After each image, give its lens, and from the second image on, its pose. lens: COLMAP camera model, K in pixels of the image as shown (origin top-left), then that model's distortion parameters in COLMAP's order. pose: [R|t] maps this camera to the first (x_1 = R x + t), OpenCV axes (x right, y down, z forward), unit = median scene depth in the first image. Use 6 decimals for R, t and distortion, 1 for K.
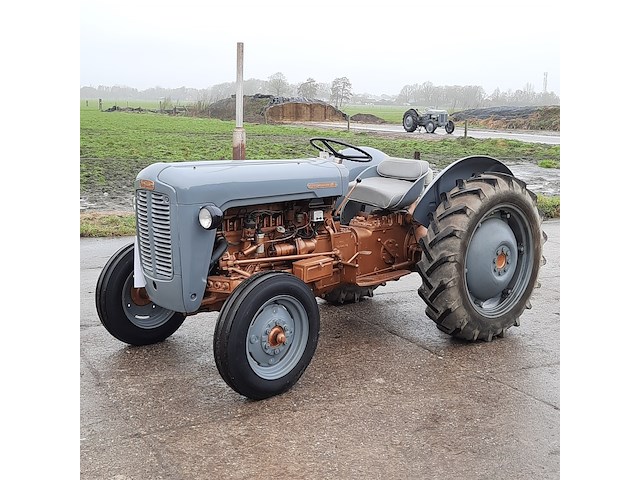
lens RADIAL K [[799.4, 0, 324.9], [0, 799.4, 238.5], [0, 0, 1]] dist [0.092209, 0.000000]
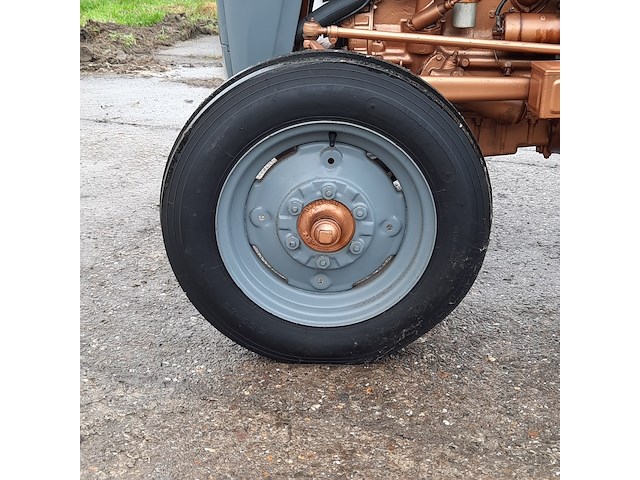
lens RADIAL K [[799.4, 0, 321.0], [0, 799.4, 240.0], [0, 0, 1]] dist [0.092209, 0.000000]
pose [[0.683753, 0.260555, -0.681611, 0.178915], [-0.124950, 0.962089, 0.242430, 0.030905], [0.718937, -0.080595, 0.690387, 0.640460]]
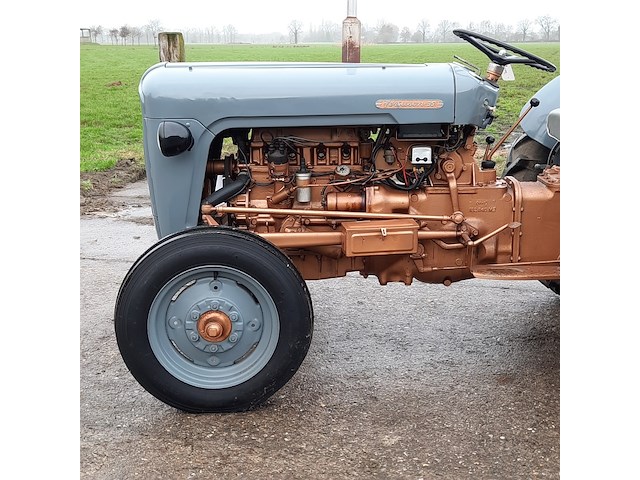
lens RADIAL K [[799.4, 0, 318.0], [0, 799.4, 242.1], [0, 0, 1]] dist [0.092209, 0.000000]
pose [[0.726364, 0.141409, -0.672606, 0.379784], [-0.095925, 0.989886, 0.104523, -0.019781], [0.680584, -0.011402, 0.732582, 0.506825]]
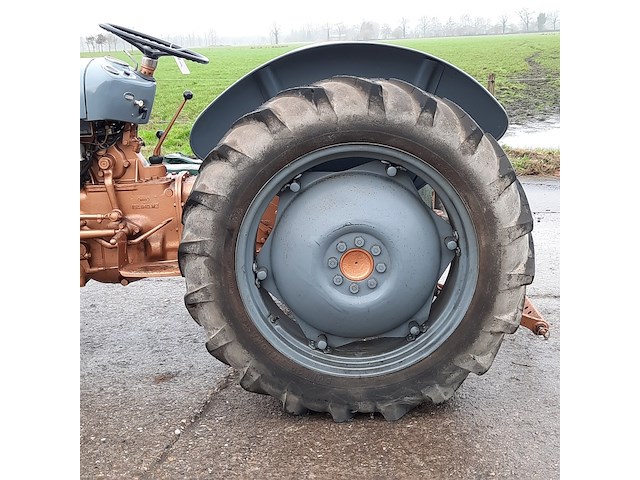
lens RADIAL K [[799.4, 0, 321.7], [0, 799.4, 243.1], [0, 0, 1]] dist [0.092209, 0.000000]
pose [[0.741267, 0.112262, -0.661755, 0.571248], [-0.056292, 0.992838, 0.105373, -0.037138], [0.668845, -0.040858, 0.742278, 0.699115]]
